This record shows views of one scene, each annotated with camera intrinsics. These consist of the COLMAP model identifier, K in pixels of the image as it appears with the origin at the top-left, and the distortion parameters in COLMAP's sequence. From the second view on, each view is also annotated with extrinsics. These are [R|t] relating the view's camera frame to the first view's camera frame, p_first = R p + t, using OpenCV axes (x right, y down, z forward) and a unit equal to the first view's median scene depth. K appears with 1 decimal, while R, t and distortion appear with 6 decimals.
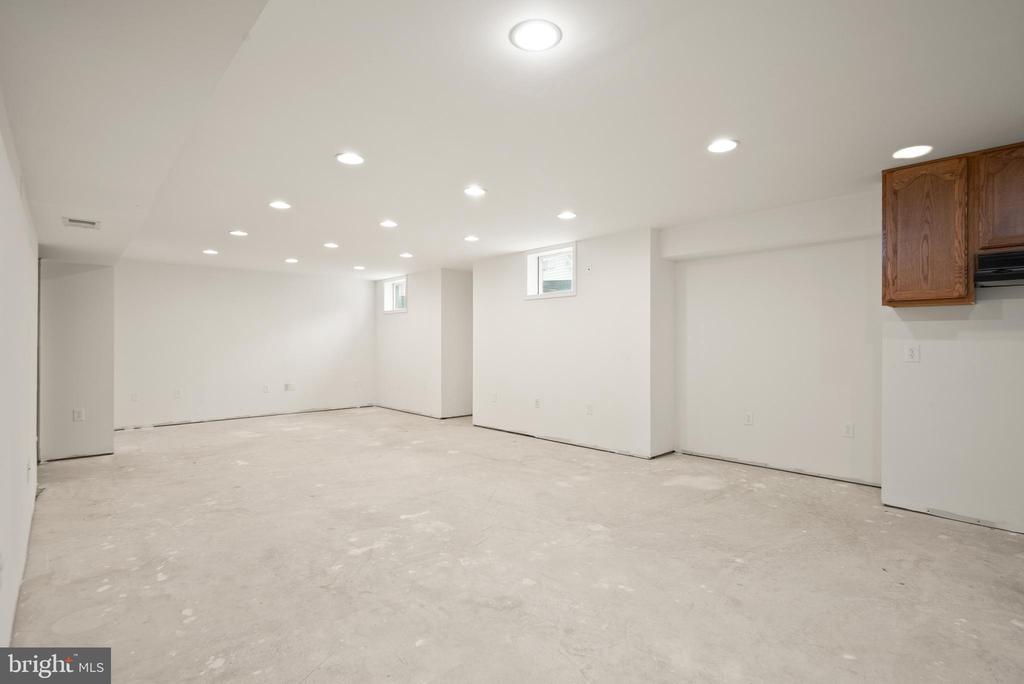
lens RADIAL K [[471.4, 0, 520.2], [0, 471.4, 339.1], [0, 0, 1]] dist [0.016676, 0.000104]
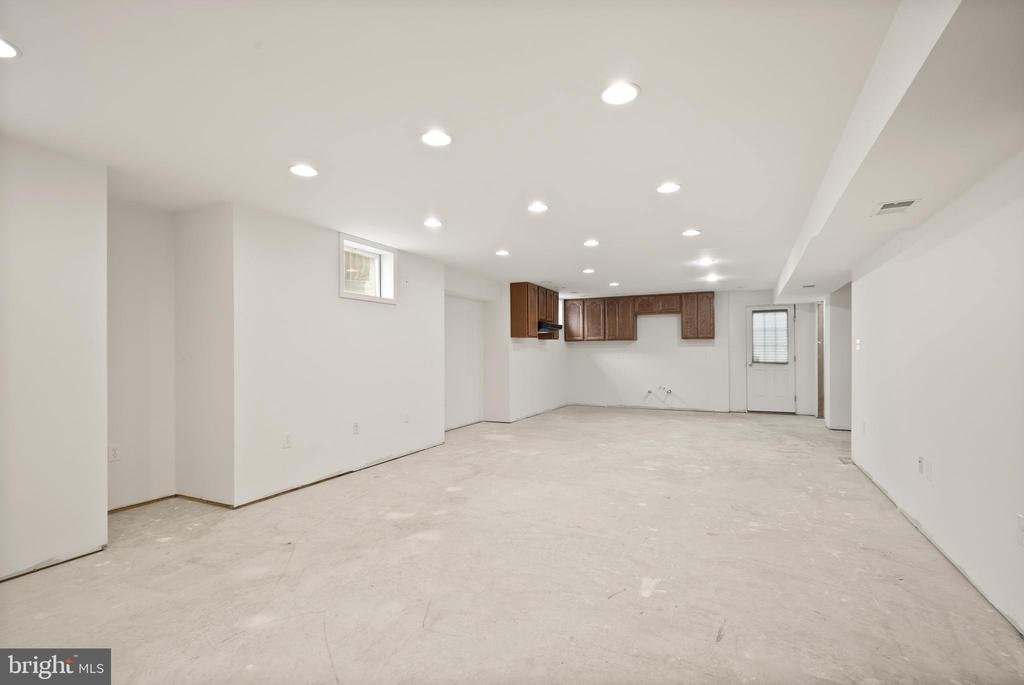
lens RADIAL K [[471.4, 0, 519.7], [0, 471.4, 347.1], [0, 0, 1]] dist [0.016676, 0.000104]
pose [[-0.347185, 0.009501, 0.937749, -1.497968], [0.006312, 0.999950, -0.007794, 0.019229], [-0.937775, 0.003213, -0.347227, 1.931647]]
